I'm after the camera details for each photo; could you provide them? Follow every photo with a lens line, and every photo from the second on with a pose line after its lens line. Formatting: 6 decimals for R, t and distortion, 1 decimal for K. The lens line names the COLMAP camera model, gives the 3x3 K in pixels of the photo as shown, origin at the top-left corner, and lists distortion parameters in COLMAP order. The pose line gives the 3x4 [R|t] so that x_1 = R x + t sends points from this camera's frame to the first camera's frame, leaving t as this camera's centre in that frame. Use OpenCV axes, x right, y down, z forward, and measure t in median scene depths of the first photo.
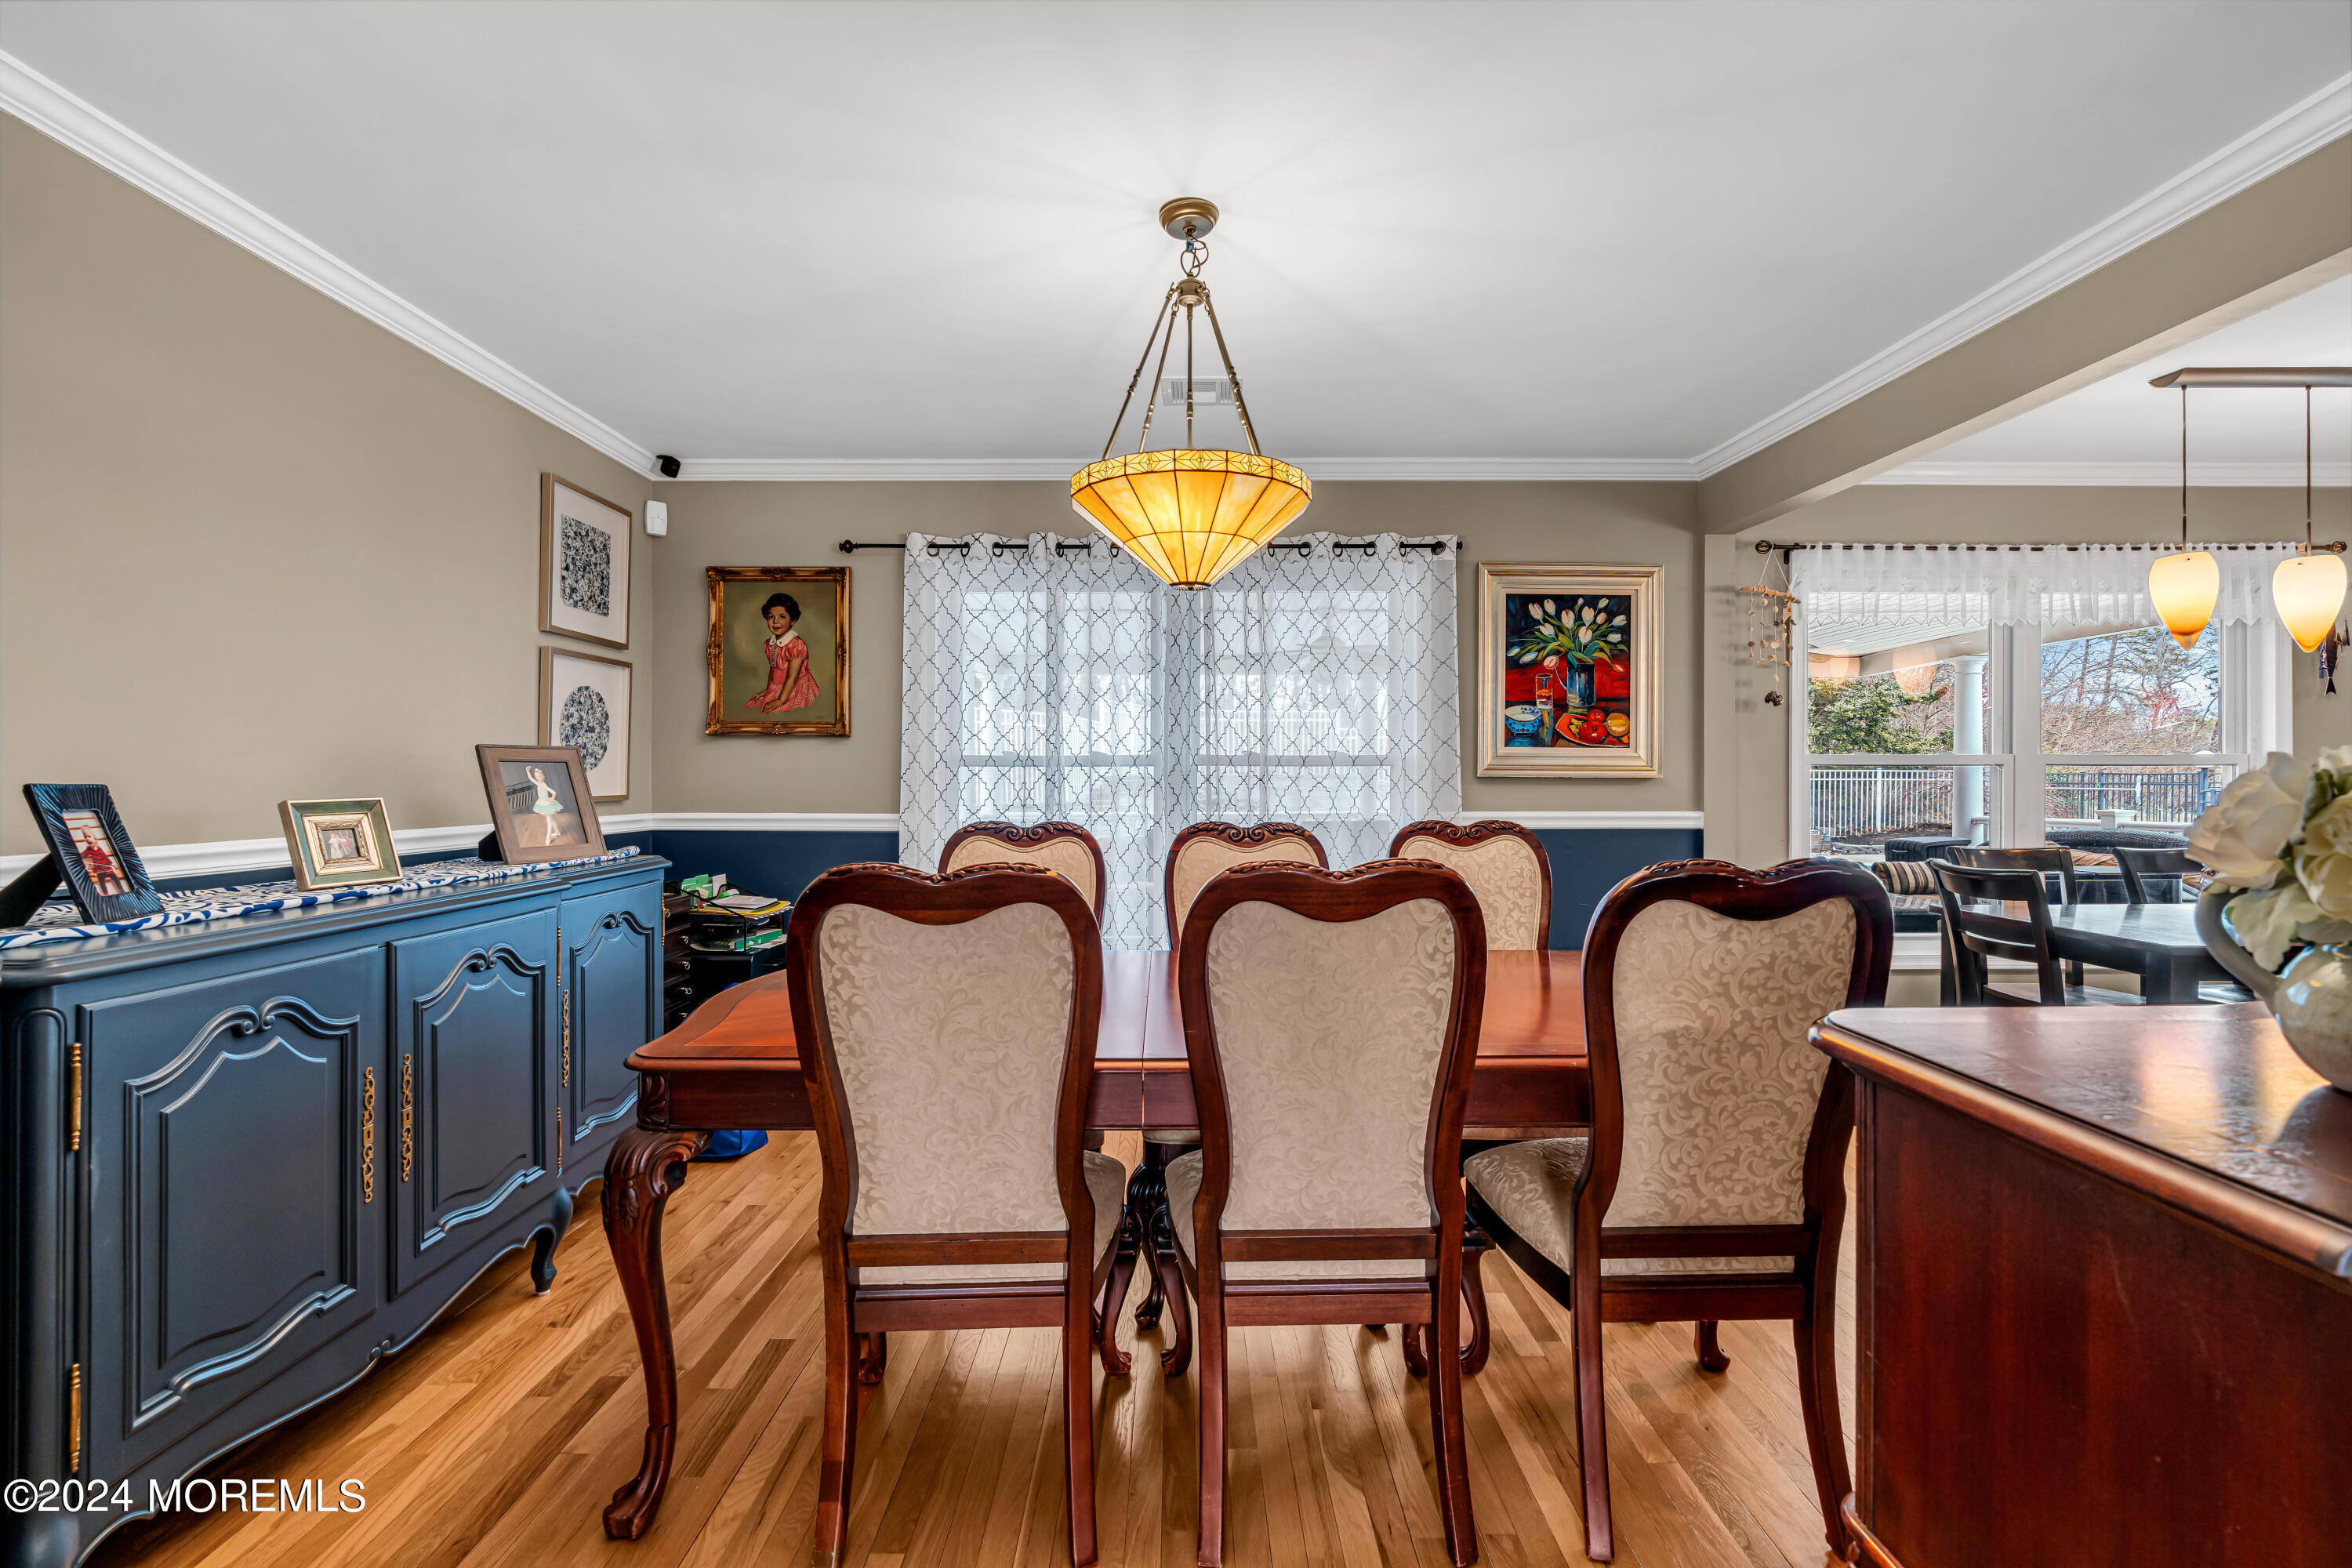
lens RADIAL K [[1060.8, 0, 1176.6], [0, 1060.8, 775.5], [0, 0, 1]] dist [-0.011115, 0.004603]
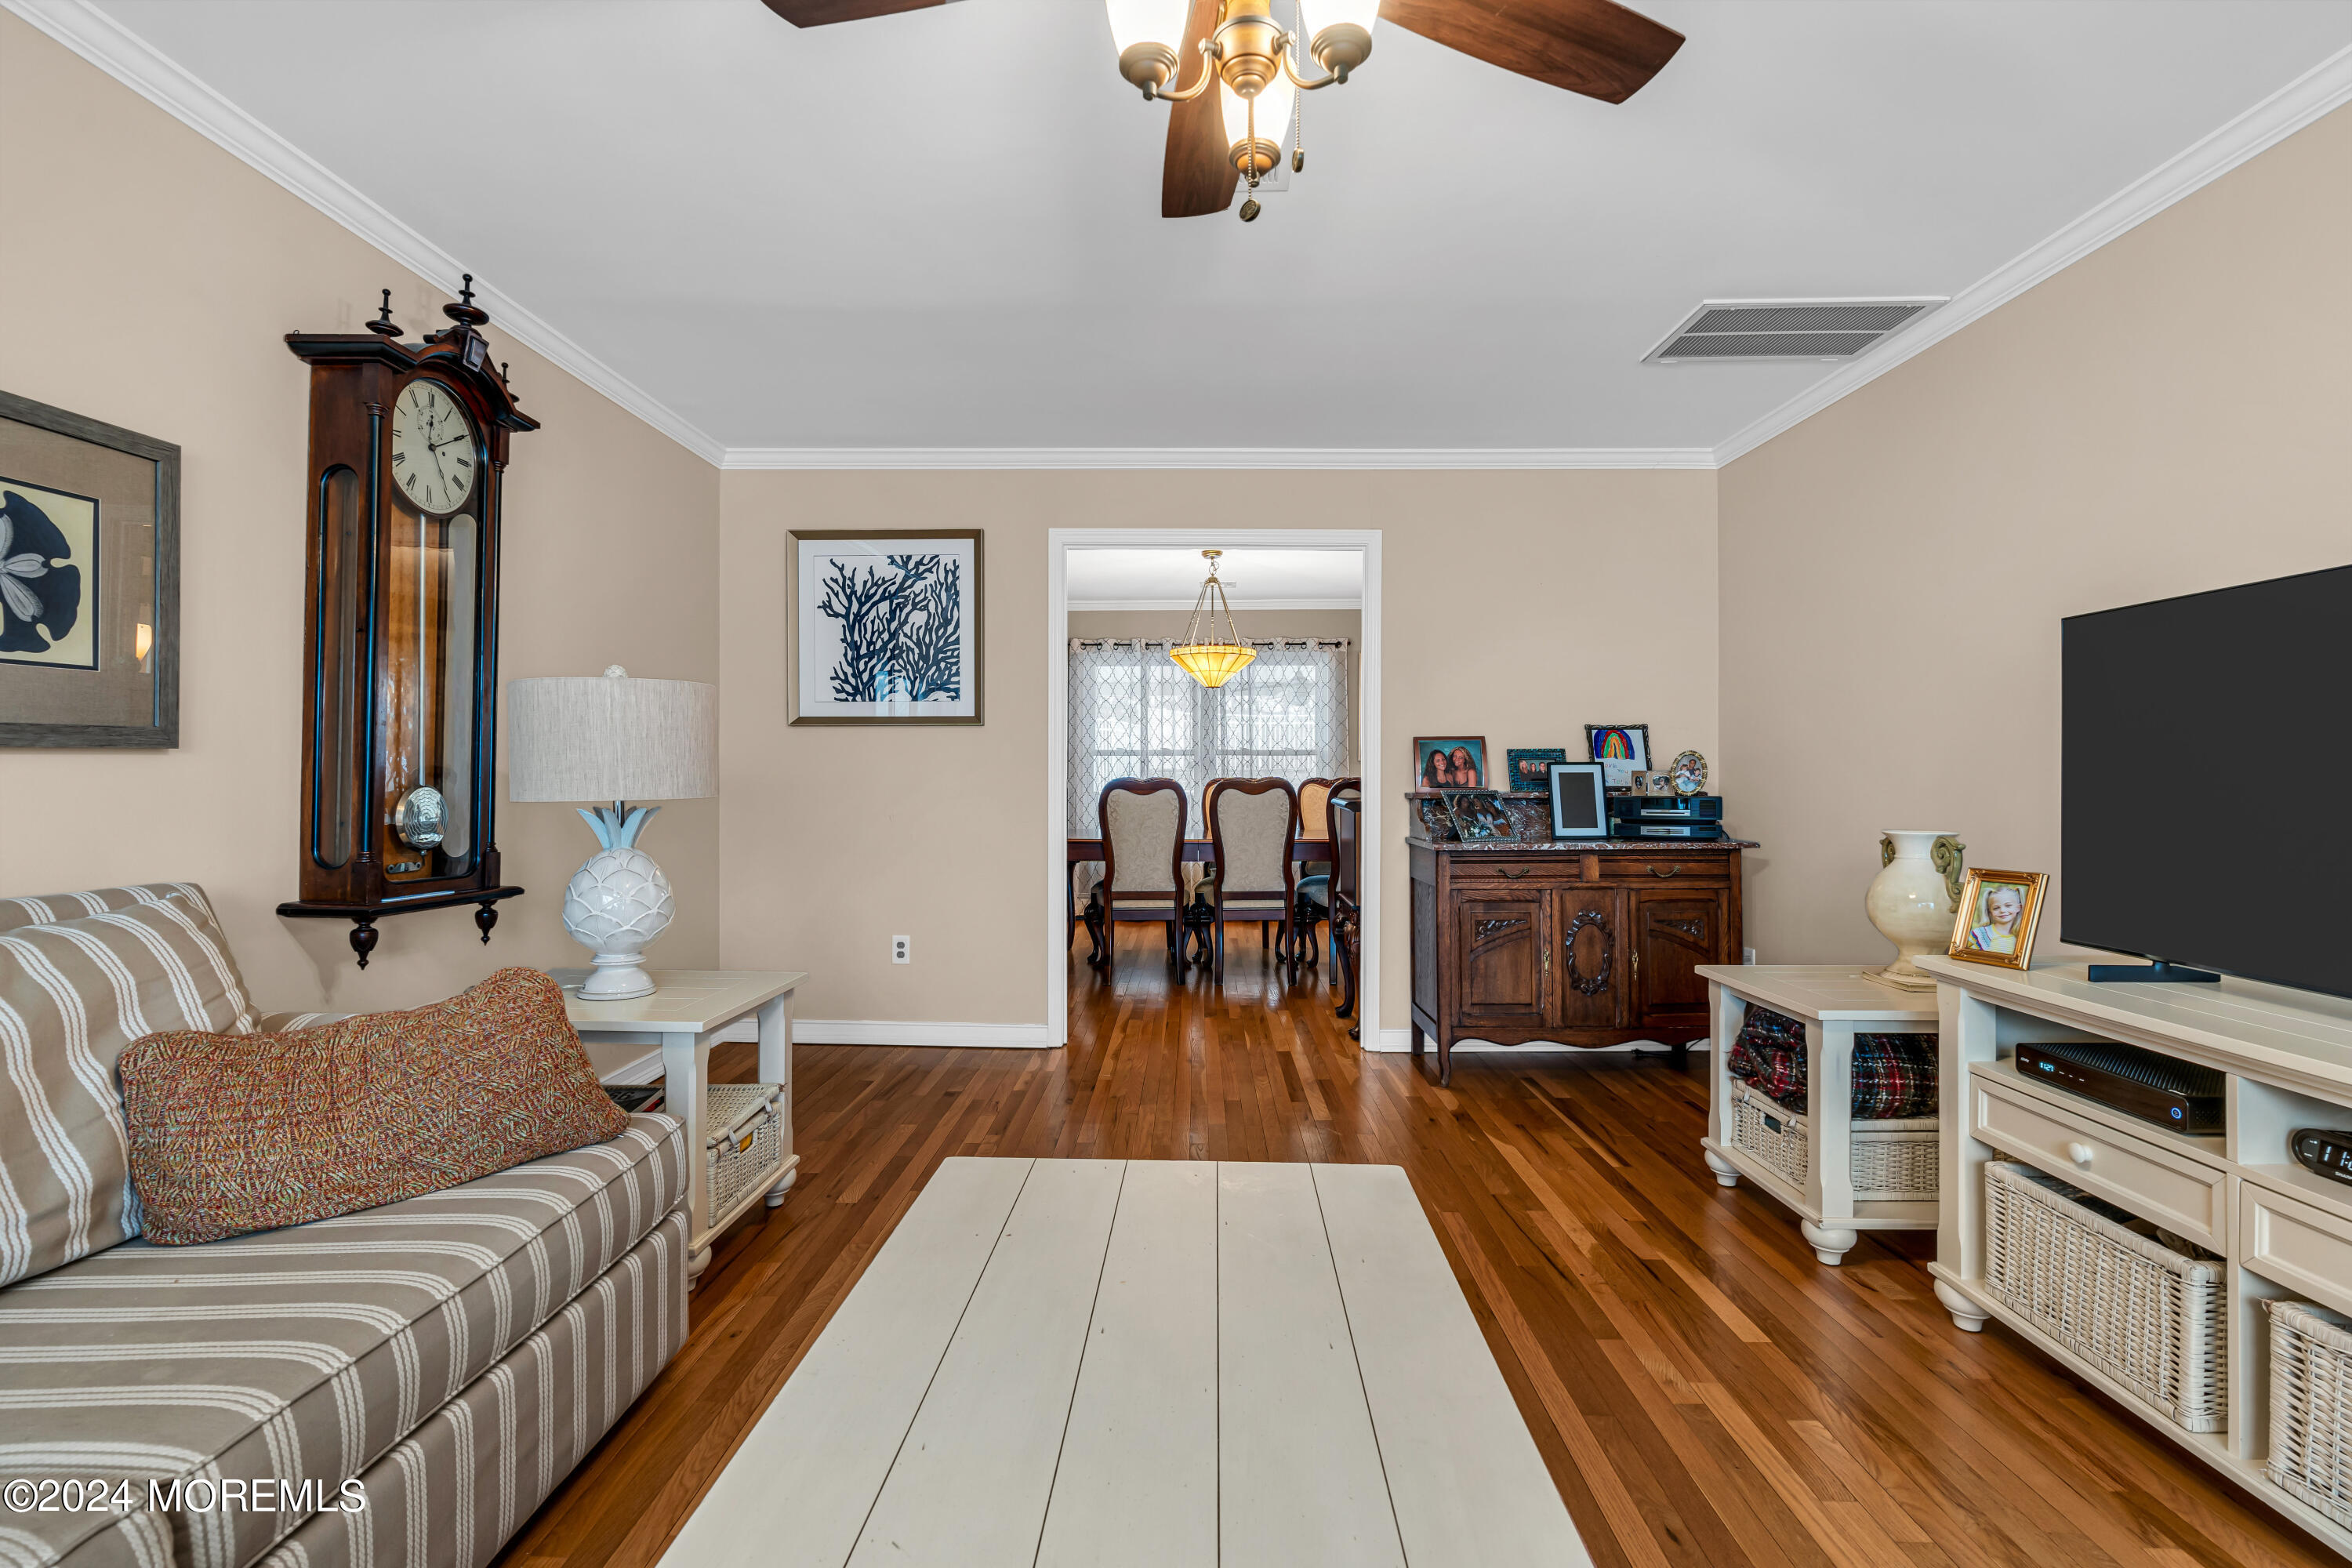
lens RADIAL K [[1060.8, 0, 1184.4], [0, 1060.8, 778.9], [0, 0, 1]] dist [-0.011115, 0.004603]
pose [[0.999888, -0.000247, -0.014985, -0.010607], [0.000327, 0.999986, 0.005318, 0.024752], [0.014983, -0.005322, 0.999874, -0.977679]]
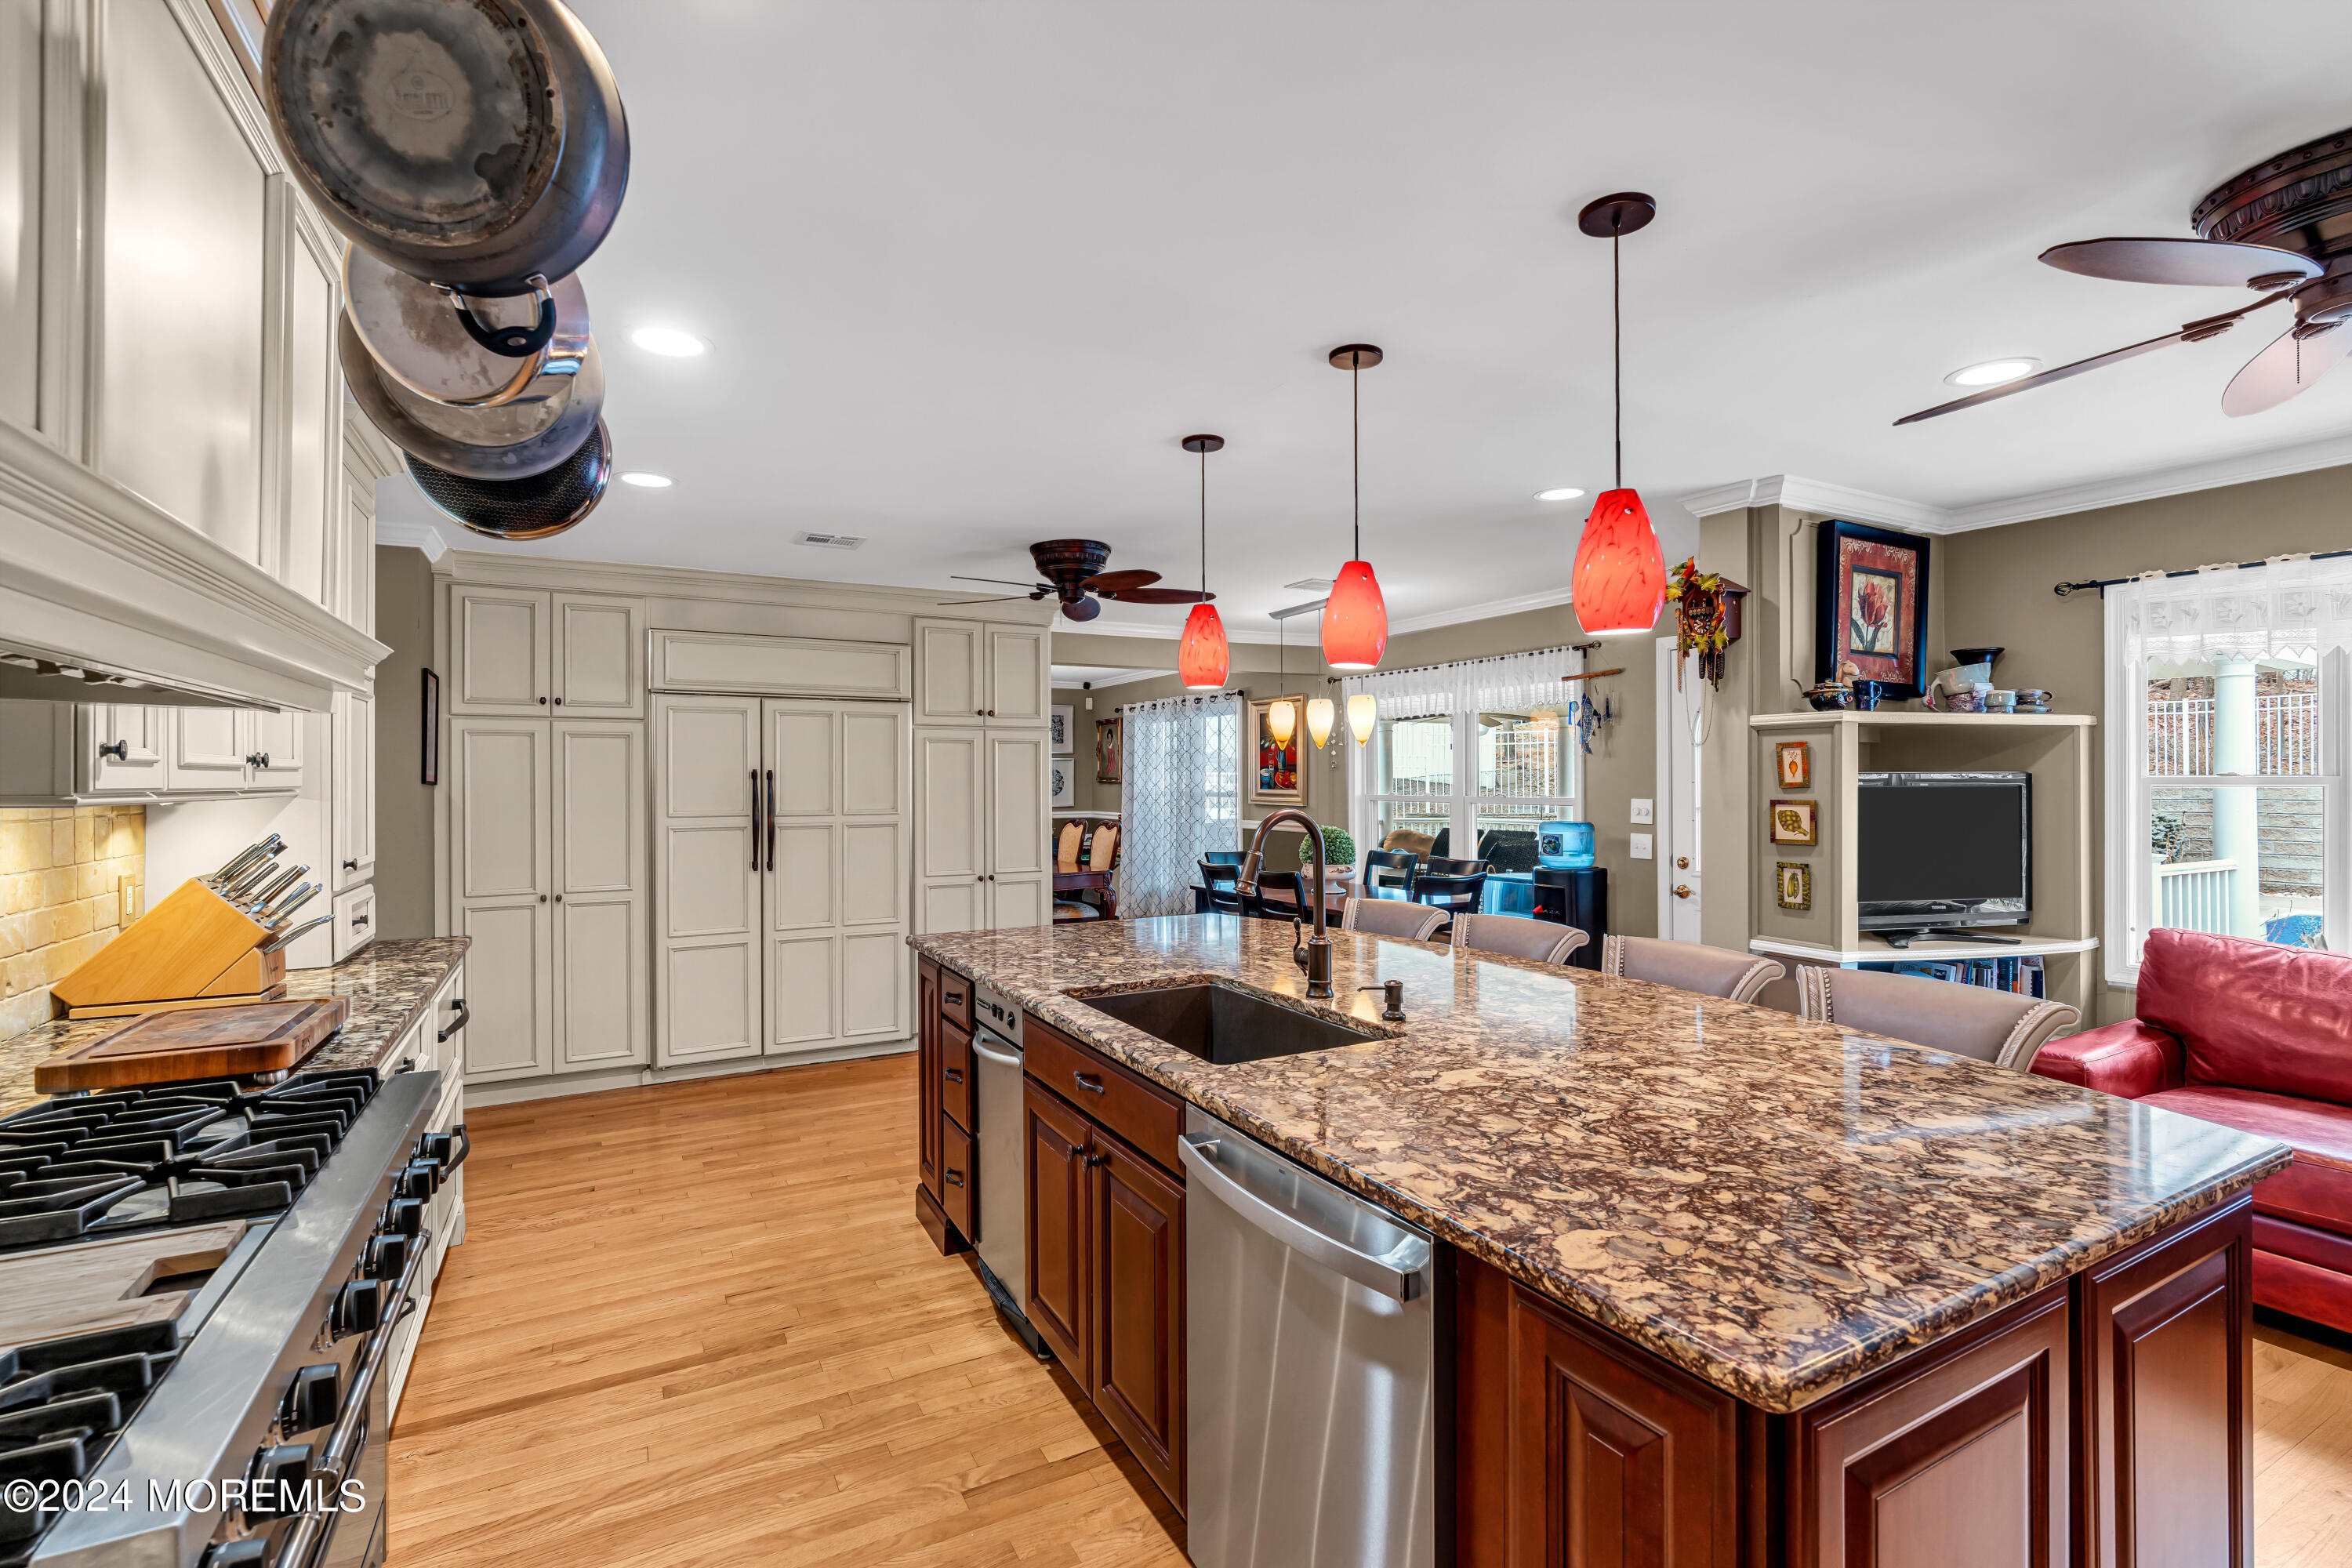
lens RADIAL K [[1060.8, 0, 1168.7], [0, 1060.8, 789.7], [0, 0, 1]] dist [-0.011115, 0.004603]
pose [[0.473372, 0.007204, -0.880833, 2.041641], [0.006513, 0.999911, 0.011678, -0.051185], [0.880838, -0.011264, 0.473283, -0.122356]]
